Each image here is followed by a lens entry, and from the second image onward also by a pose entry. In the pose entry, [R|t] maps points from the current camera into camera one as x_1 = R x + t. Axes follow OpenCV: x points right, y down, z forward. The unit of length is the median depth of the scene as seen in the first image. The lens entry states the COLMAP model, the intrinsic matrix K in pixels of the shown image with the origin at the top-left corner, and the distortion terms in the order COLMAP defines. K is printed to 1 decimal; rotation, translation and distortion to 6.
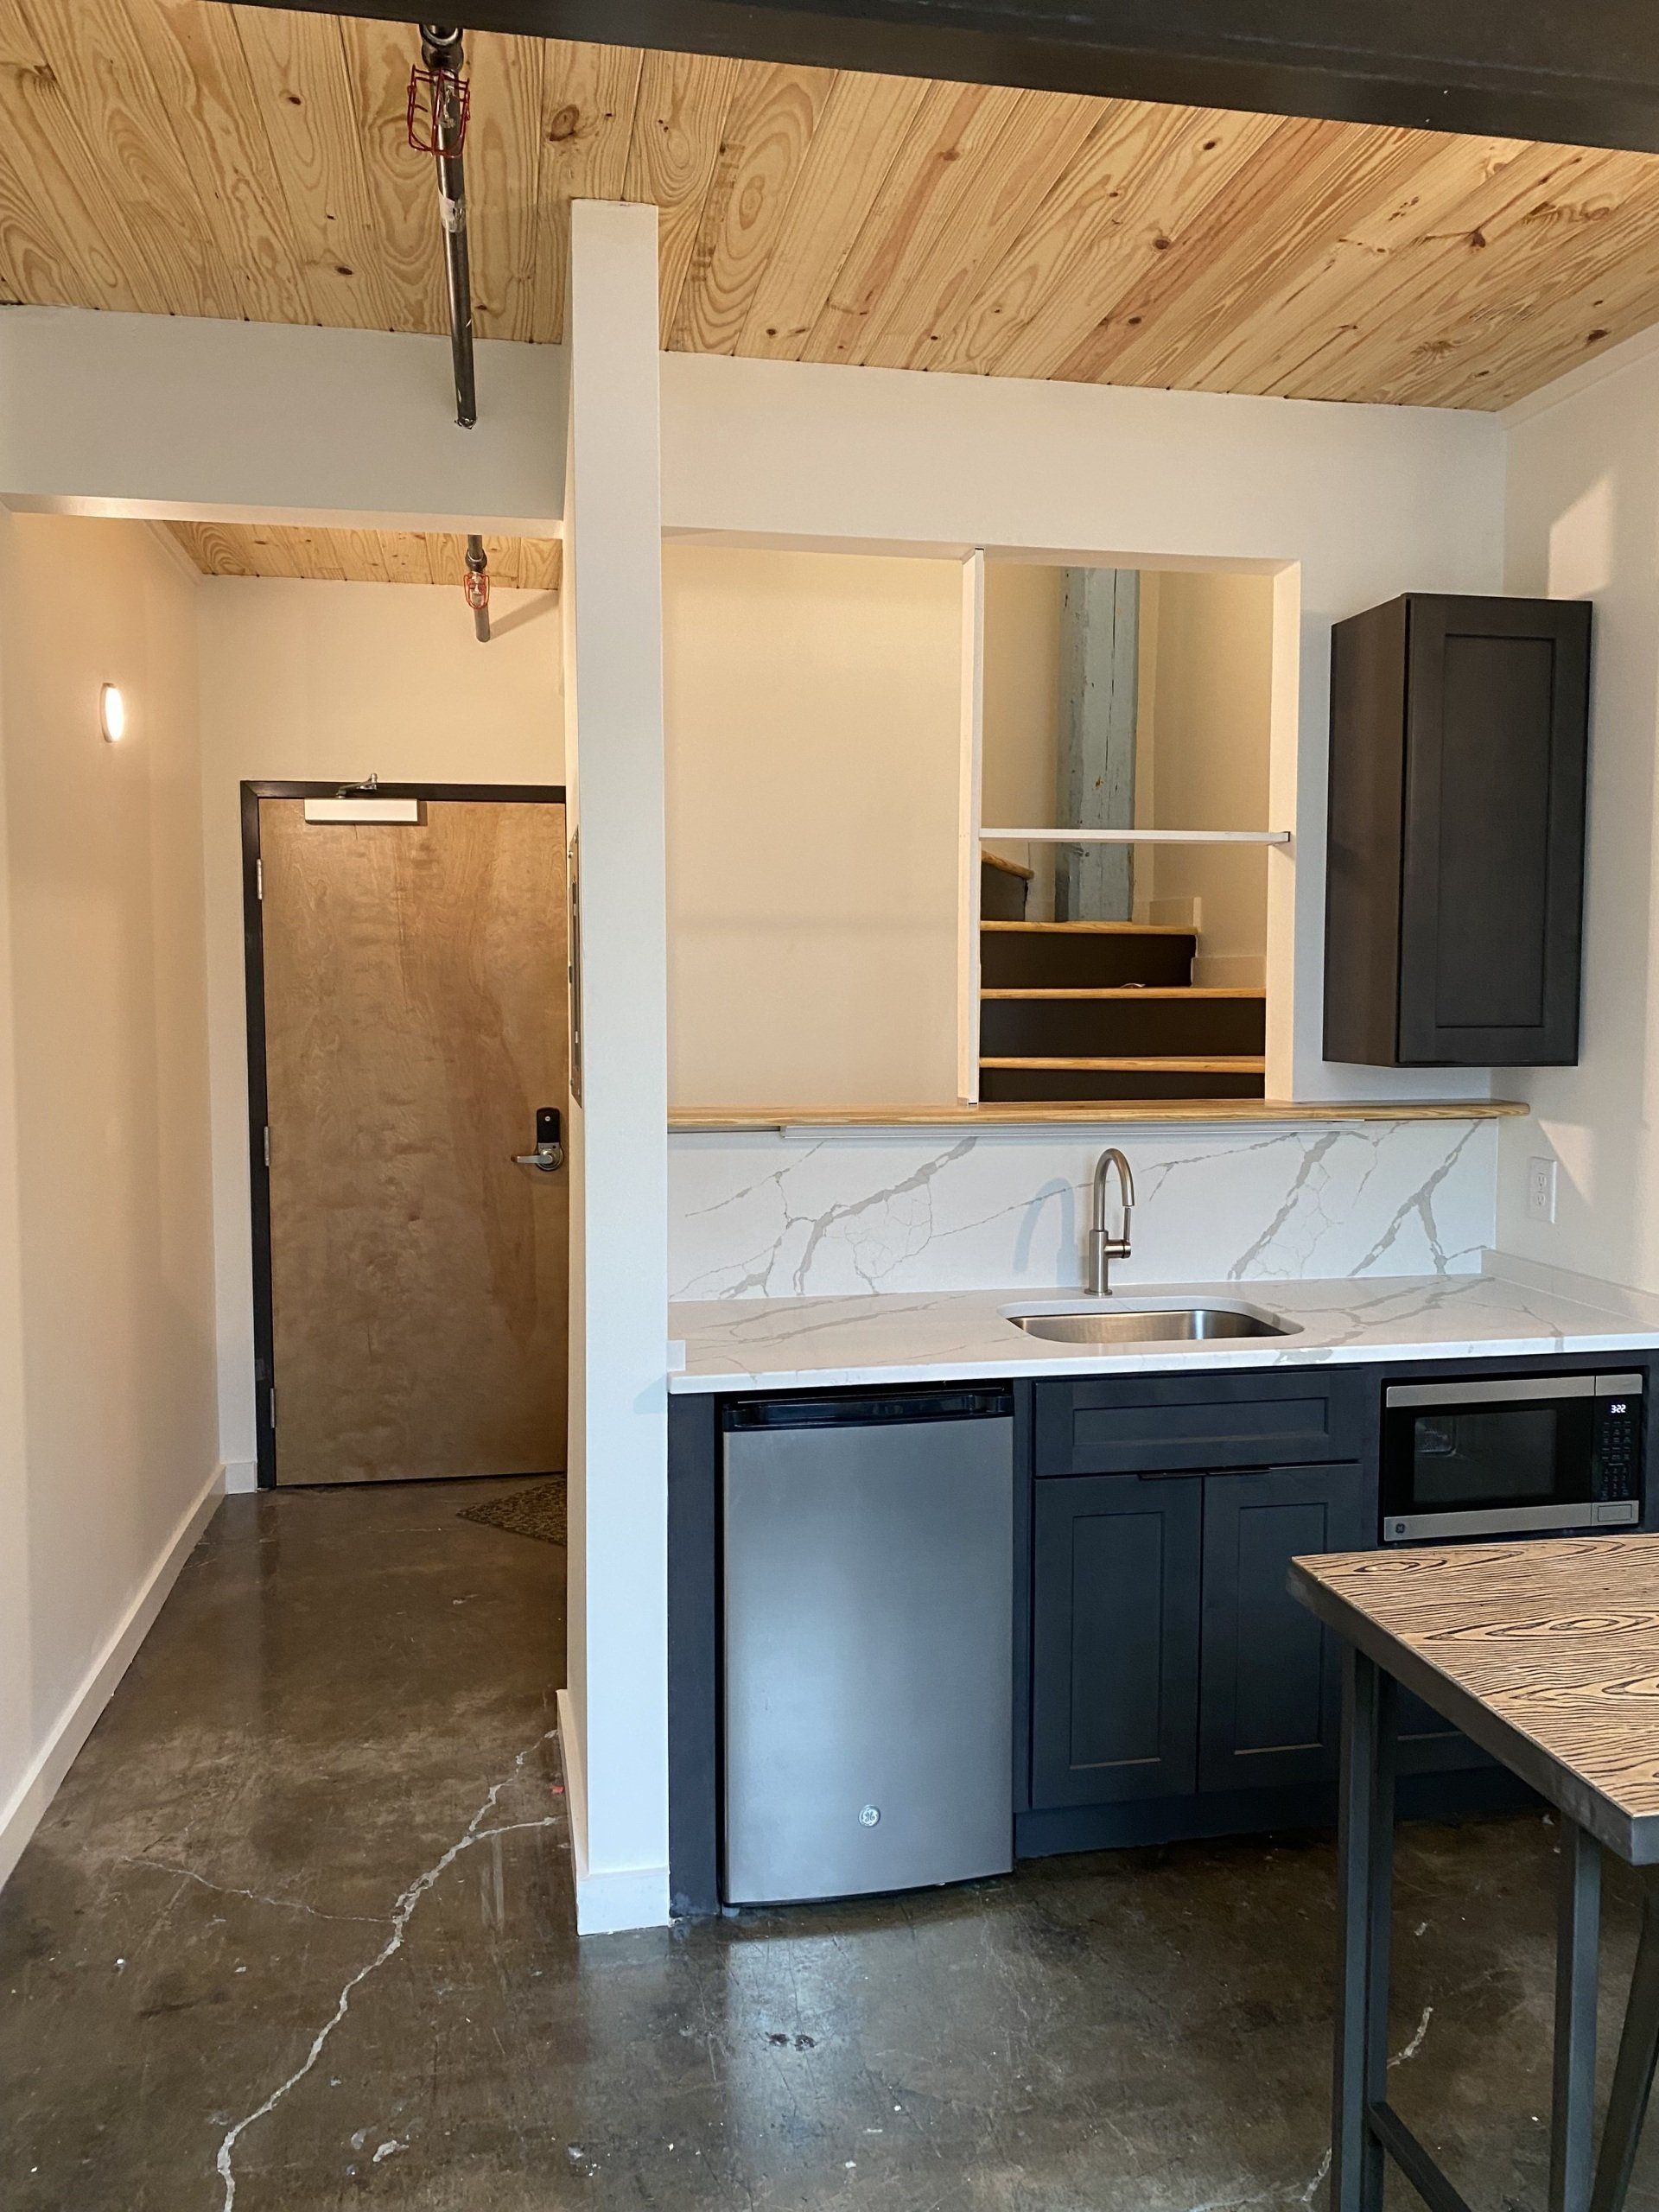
lens RADIAL K [[1758.3, 0, 842.7], [0, 1758.3, 1096.5], [0, 0, 1]] dist [0.115454, -0.210091]
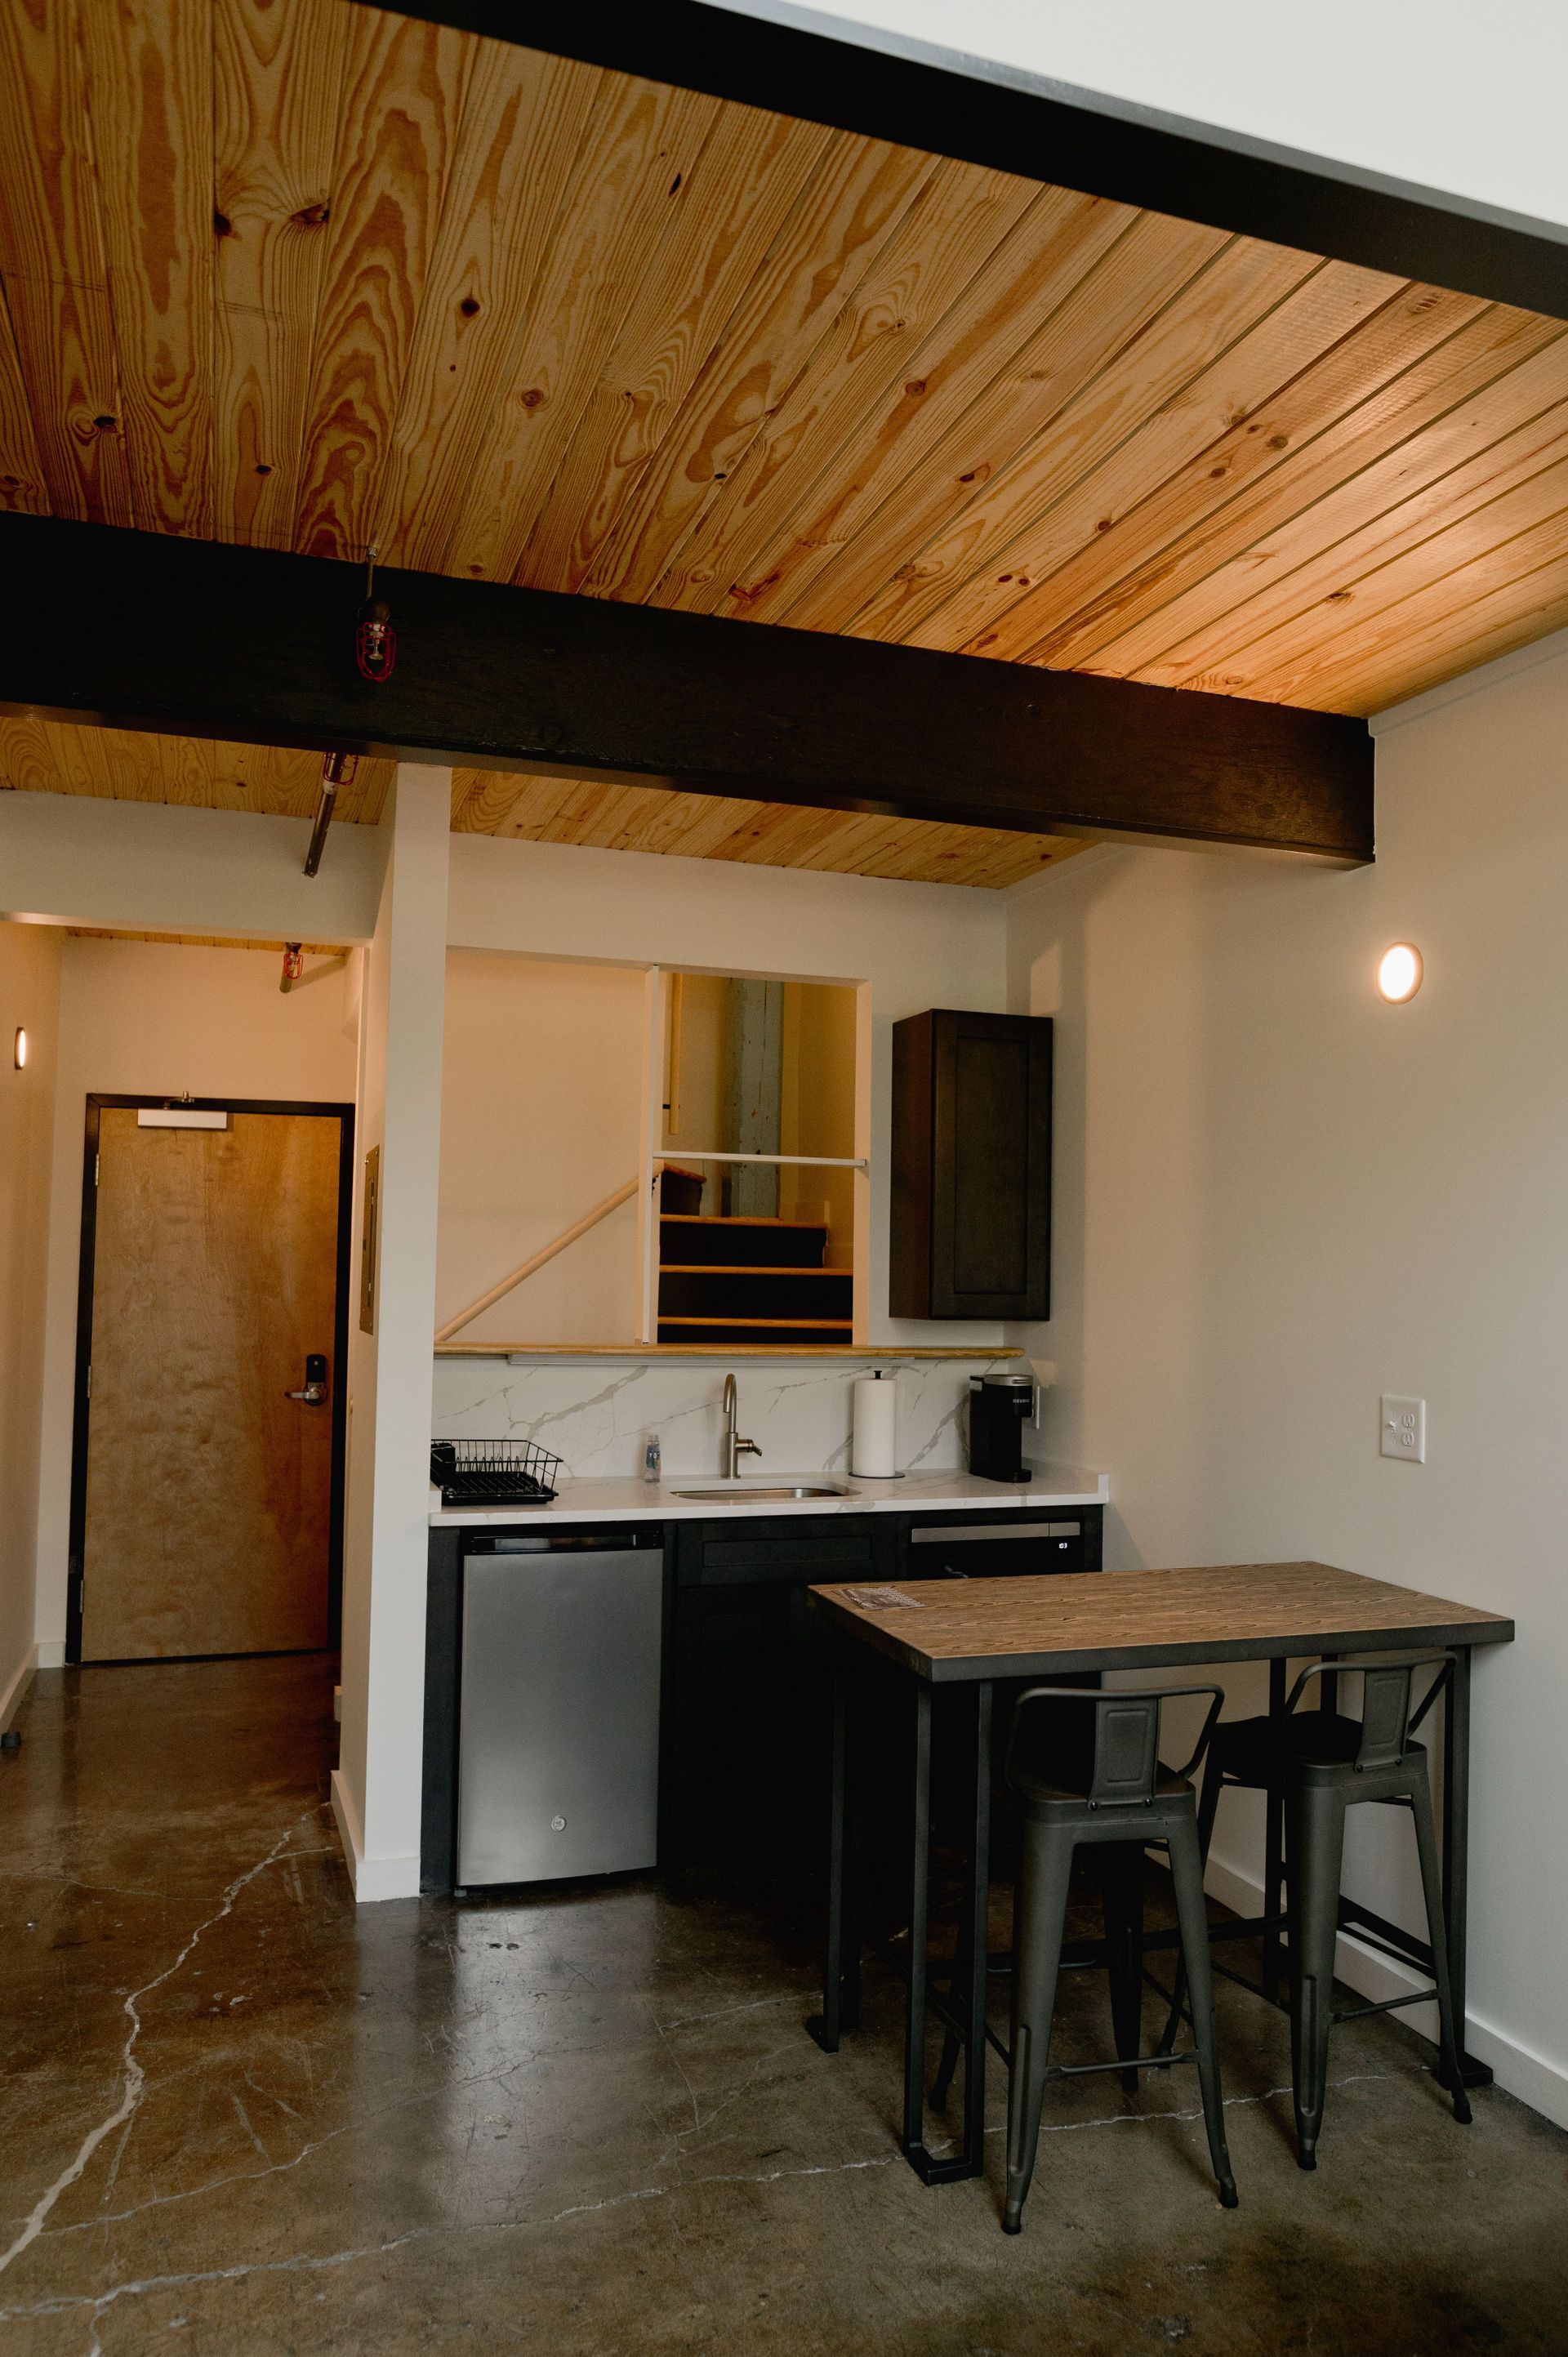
lens RADIAL K [[1619.3, 0, 779.7], [0, 1619.3, 1173.8], [0, 0, 1]] dist [-0.058460, 0.053260]
pose [[0.990522, 0.025983, 0.134875, 0.001812], [-0.008995, 0.992107, -0.125068, 0.028549], [-0.137060, 0.122669, 0.982938, -0.282411]]
